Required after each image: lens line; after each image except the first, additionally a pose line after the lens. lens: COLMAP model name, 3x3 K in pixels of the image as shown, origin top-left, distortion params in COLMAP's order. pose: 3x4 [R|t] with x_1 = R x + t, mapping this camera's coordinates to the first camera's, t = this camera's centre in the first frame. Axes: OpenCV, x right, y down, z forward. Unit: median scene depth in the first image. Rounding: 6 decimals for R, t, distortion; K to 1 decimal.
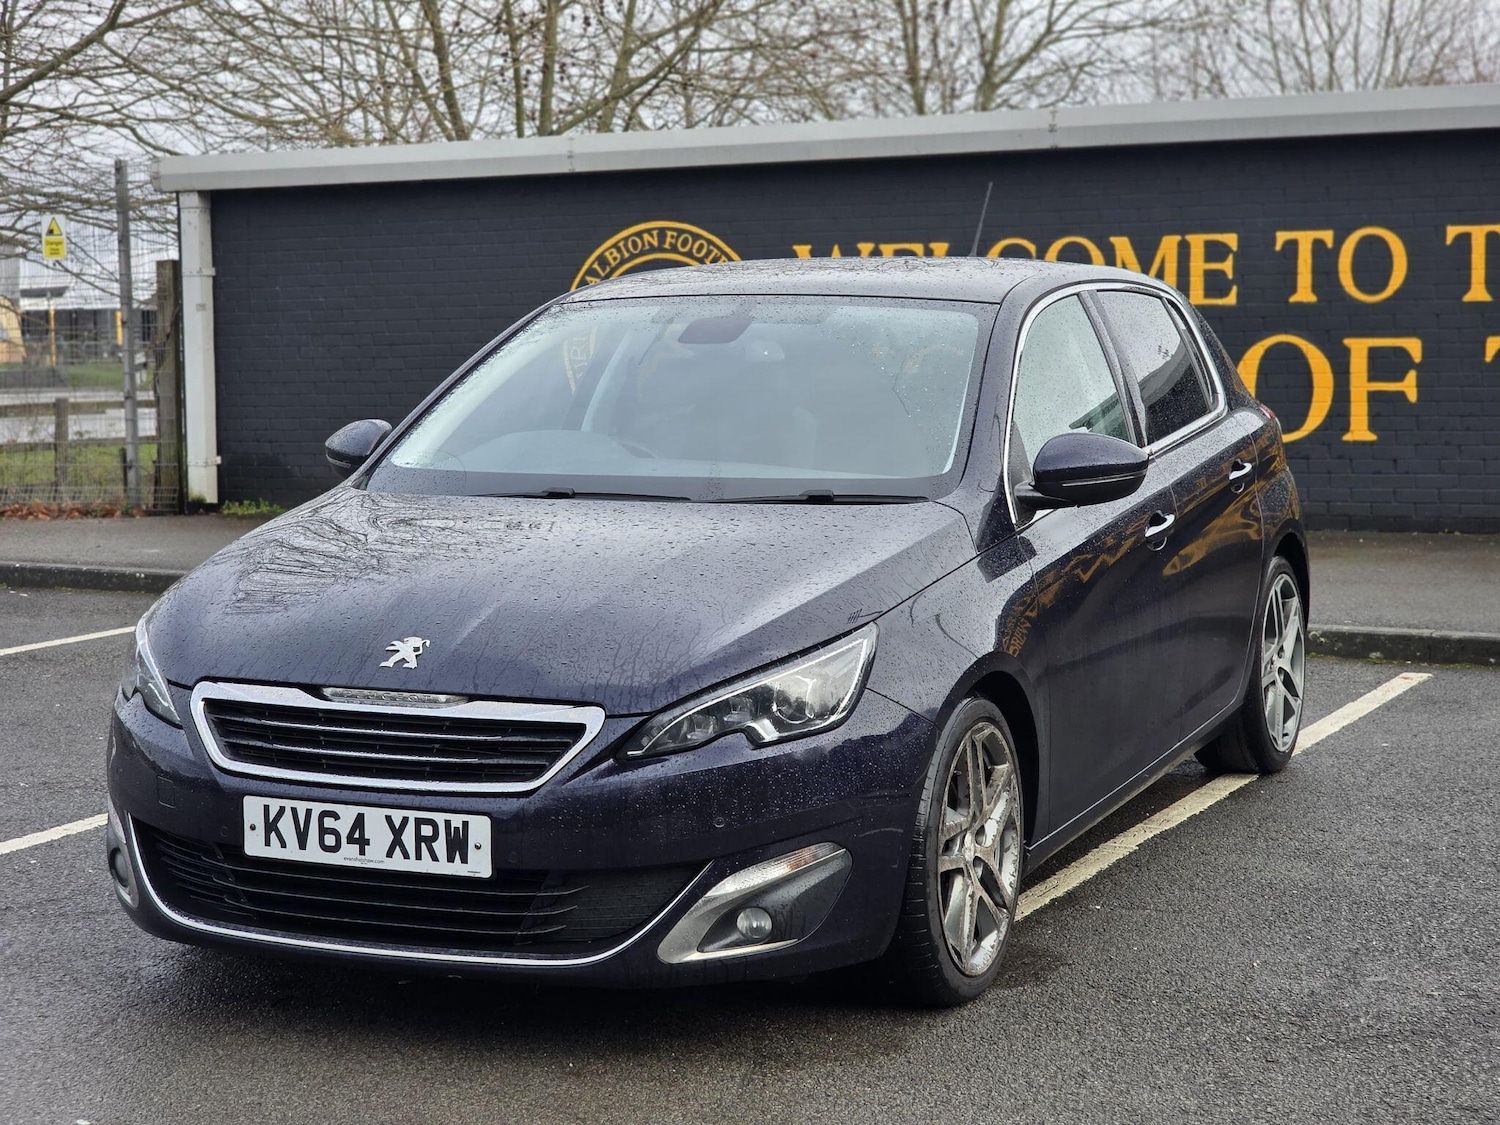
lens RADIAL K [[2774.4, 0, 754.3], [0, 2774.4, 509.6], [0, 0, 1]] dist [0.017745, 0.204476]
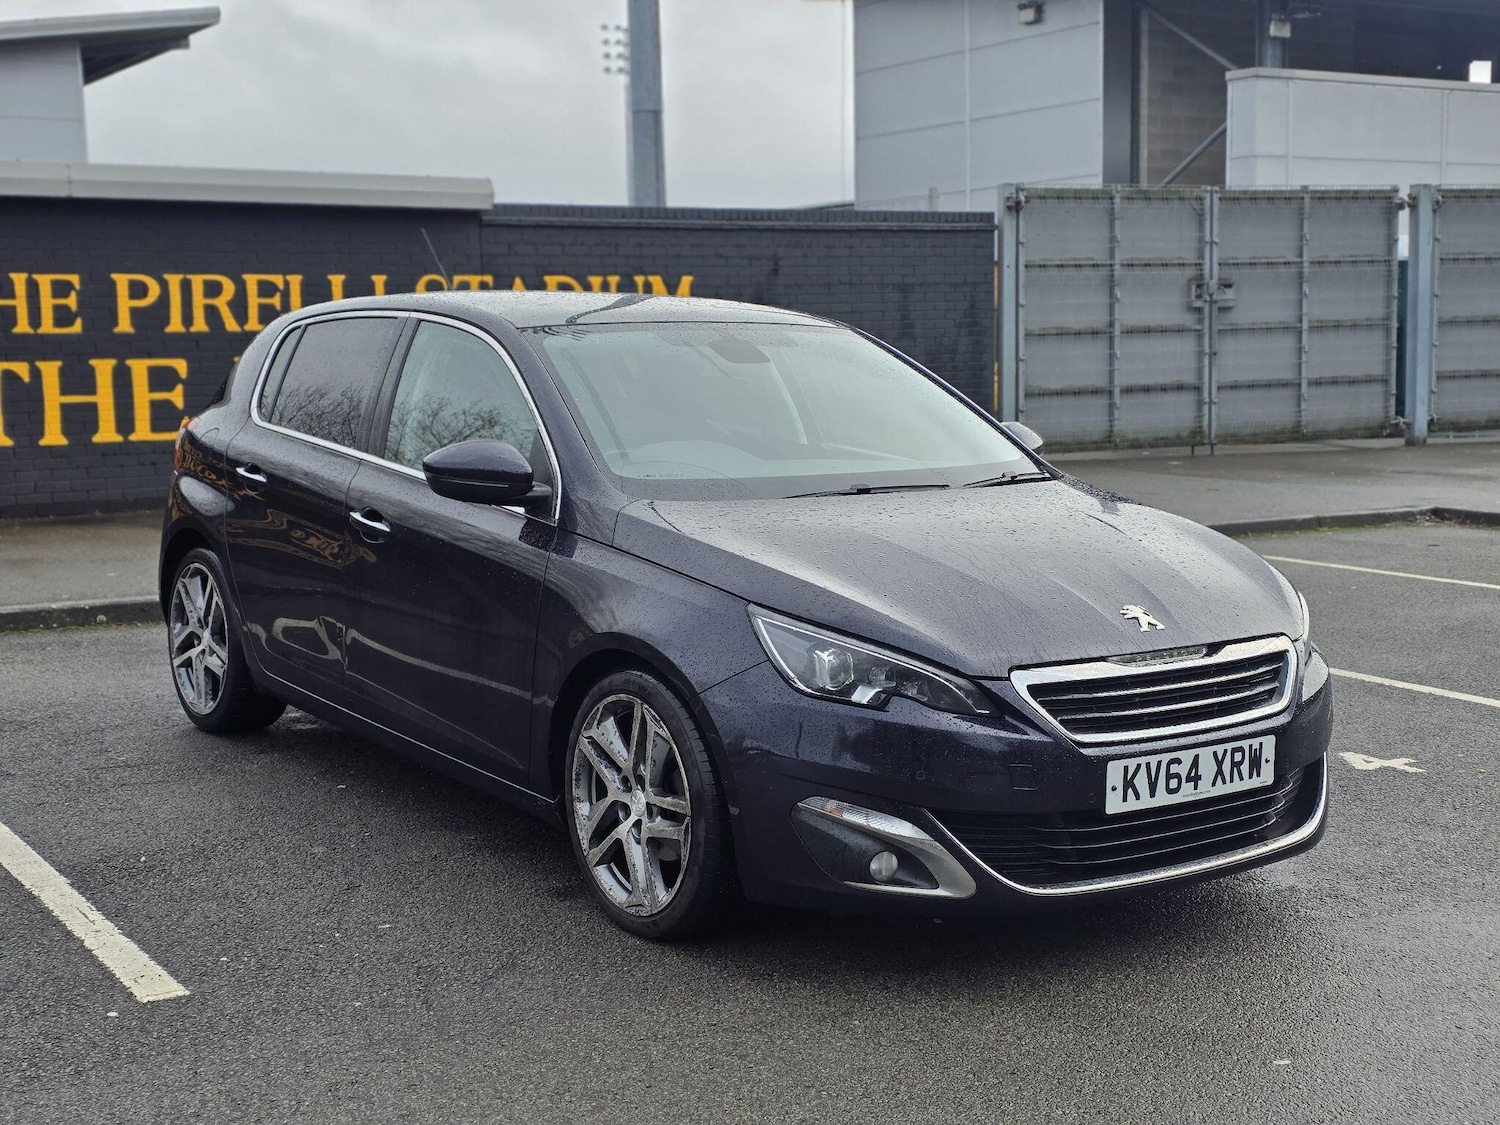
lens RADIAL K [[1947.2, 0, 750.0], [0, 1947.2, 562.5], [0, 0, 1]] dist [0.151268, -0.344362]
pose [[0.554945, -0.102748, 0.825517, -0.914581], [0.070779, 0.994577, 0.076209, -0.047405], [-0.828870, 0.016137, 0.559208, 0.684940]]
